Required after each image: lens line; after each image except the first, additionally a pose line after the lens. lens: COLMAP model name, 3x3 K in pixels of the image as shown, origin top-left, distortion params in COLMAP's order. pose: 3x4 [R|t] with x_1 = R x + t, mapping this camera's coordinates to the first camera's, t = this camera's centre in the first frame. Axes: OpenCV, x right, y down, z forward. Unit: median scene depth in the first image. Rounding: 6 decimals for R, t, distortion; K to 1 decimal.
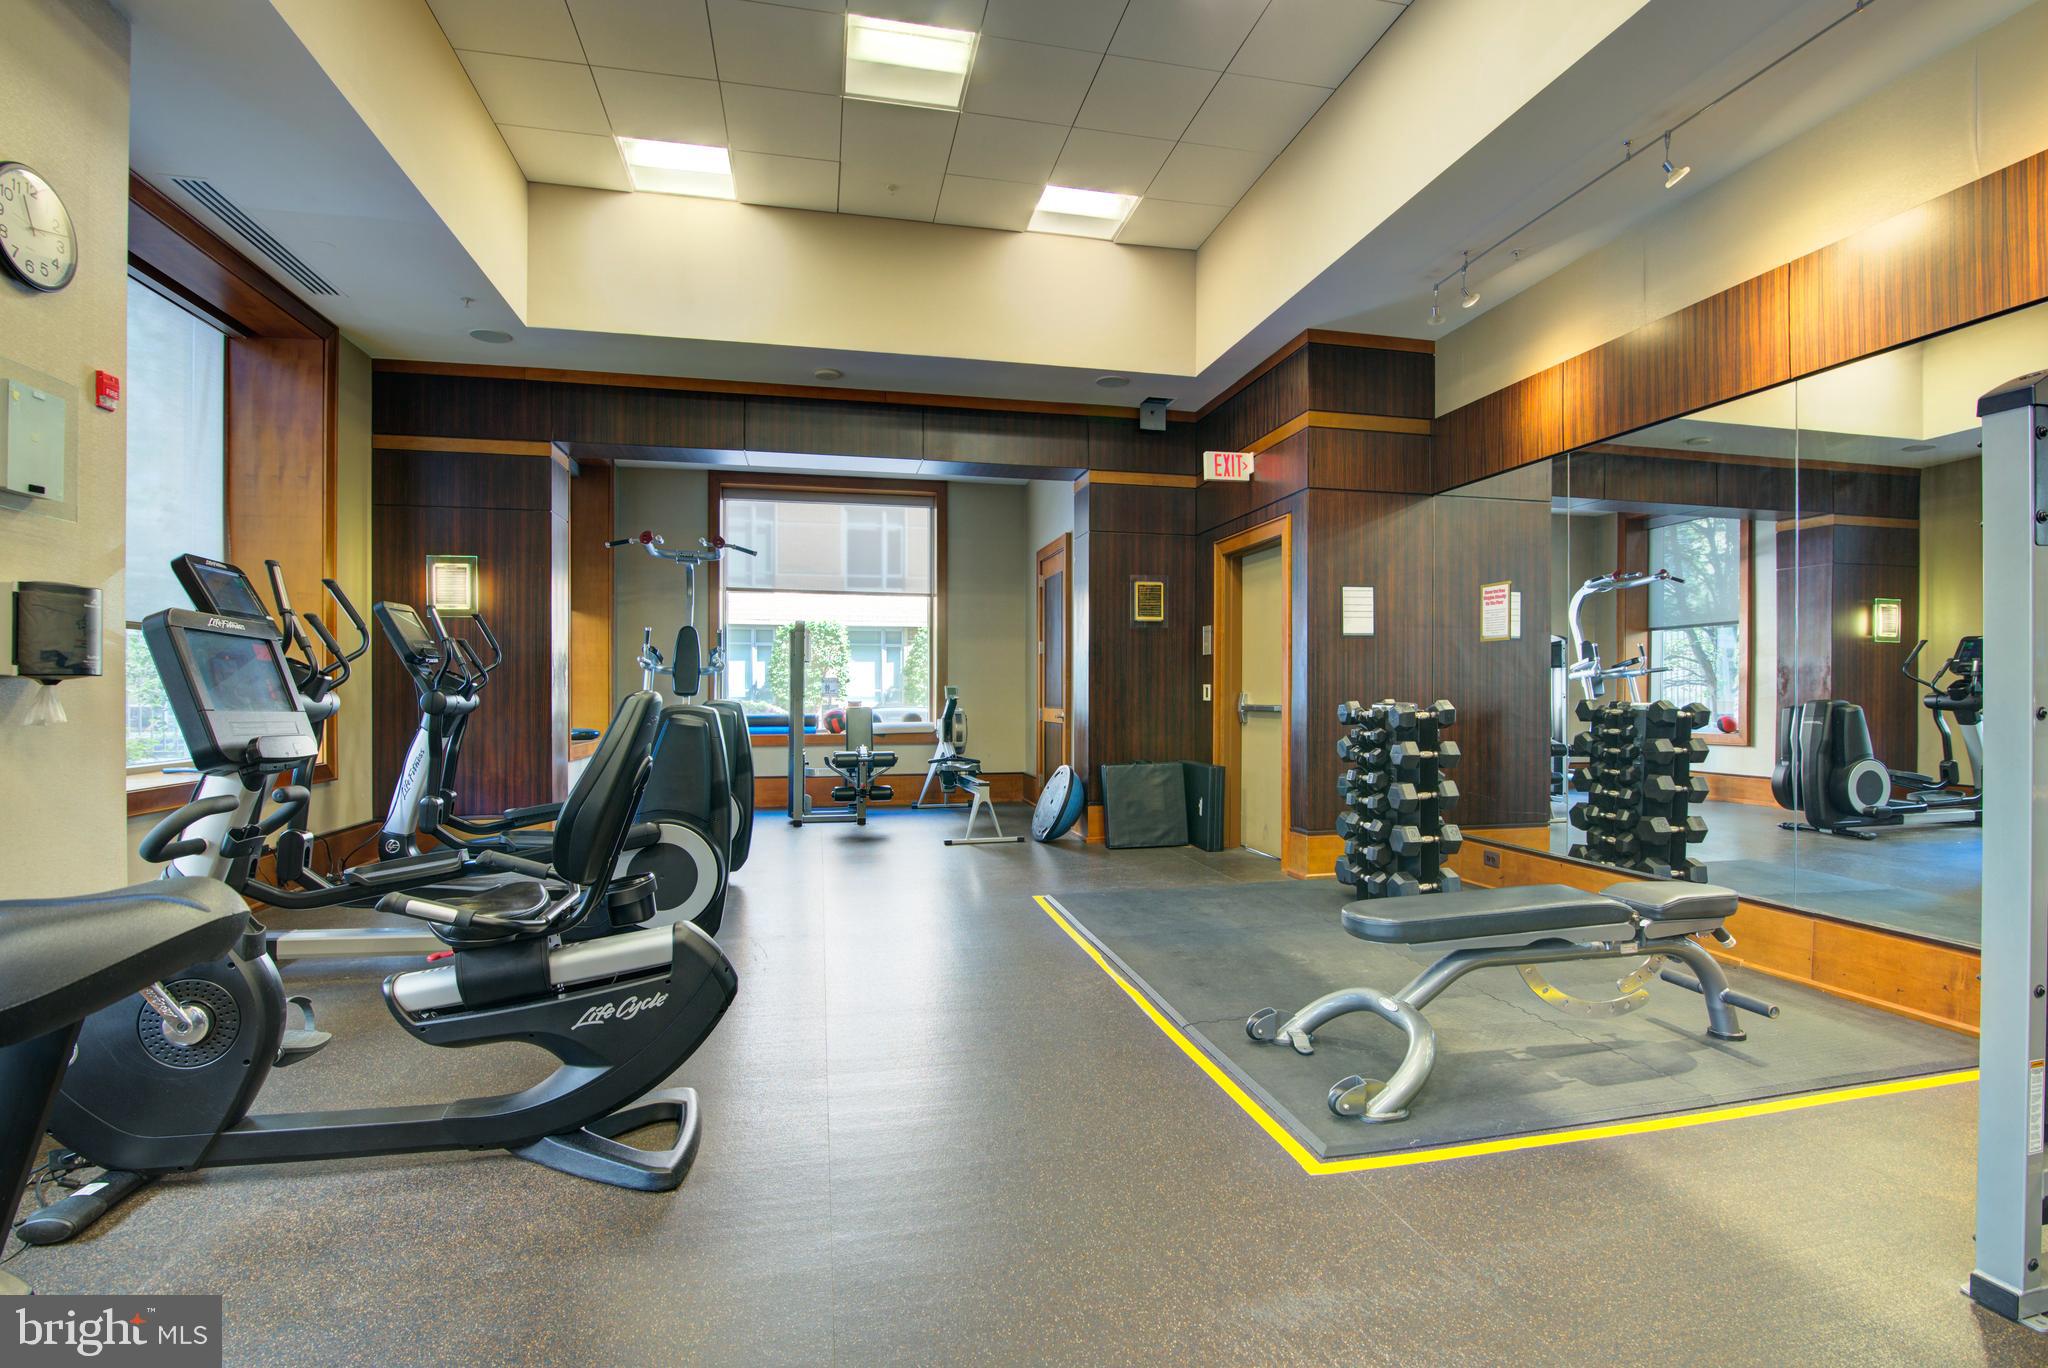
lens RADIAL K [[936.7, 0, 1020.4], [0, 936.7, 690.4], [0, 0, 1]] dist [-0.016879, -0.000812]
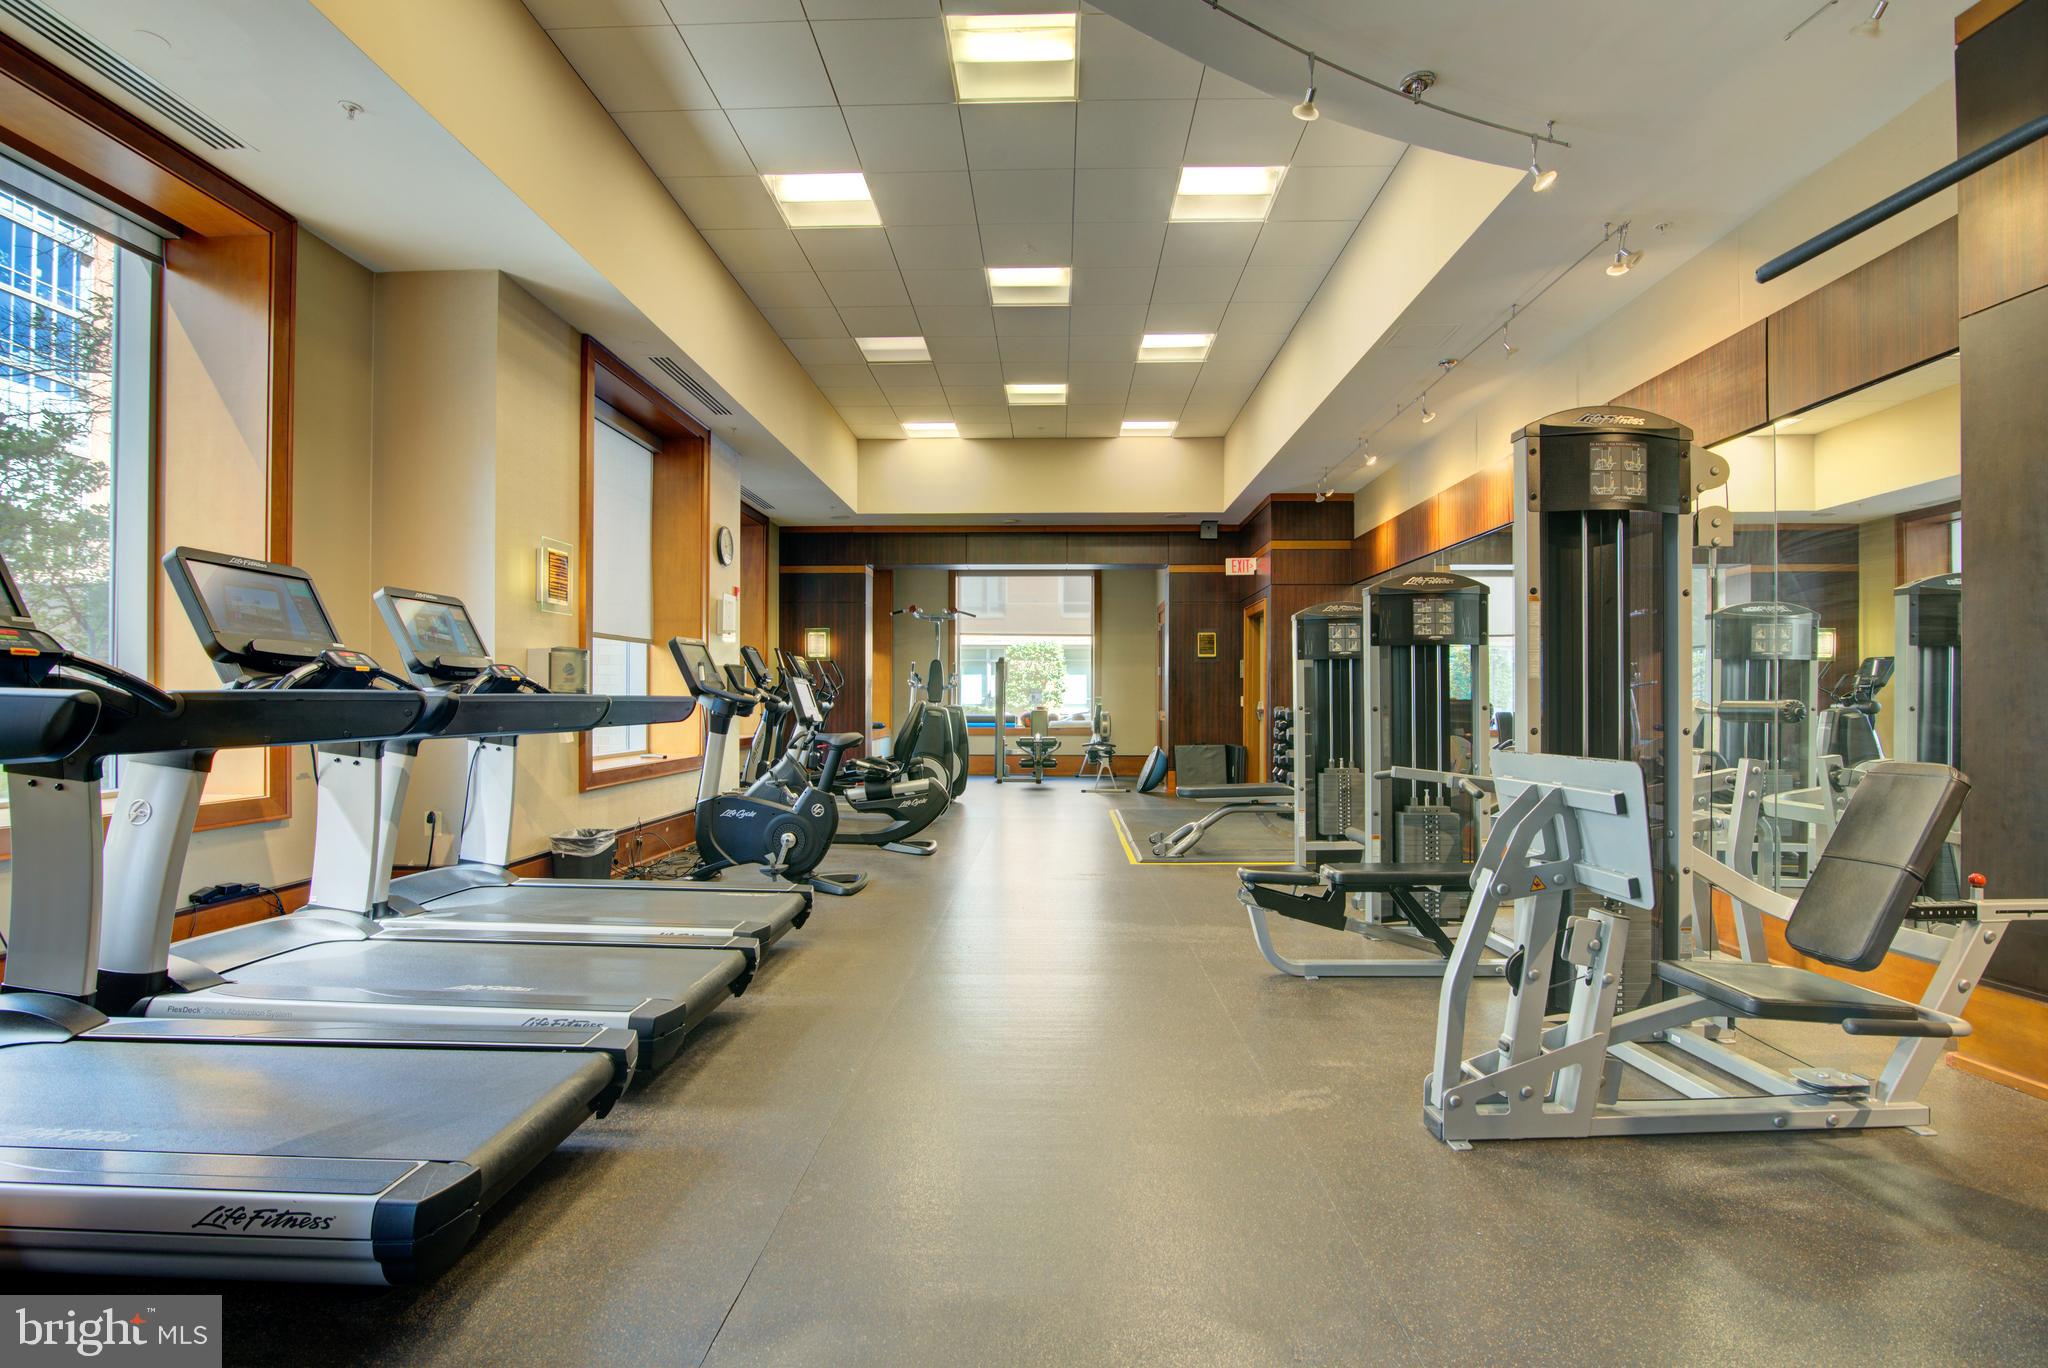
lens RADIAL K [[936.7, 0, 1022.6], [0, 936.7, 689.6], [0, 0, 1]] dist [-0.016879, -0.000812]
pose [[0.968476, -0.000365, -0.249107, 0.237769], [-0.002060, 0.999953, -0.009473, -0.002279], [0.249099, 0.009688, 0.968430, -0.654303]]
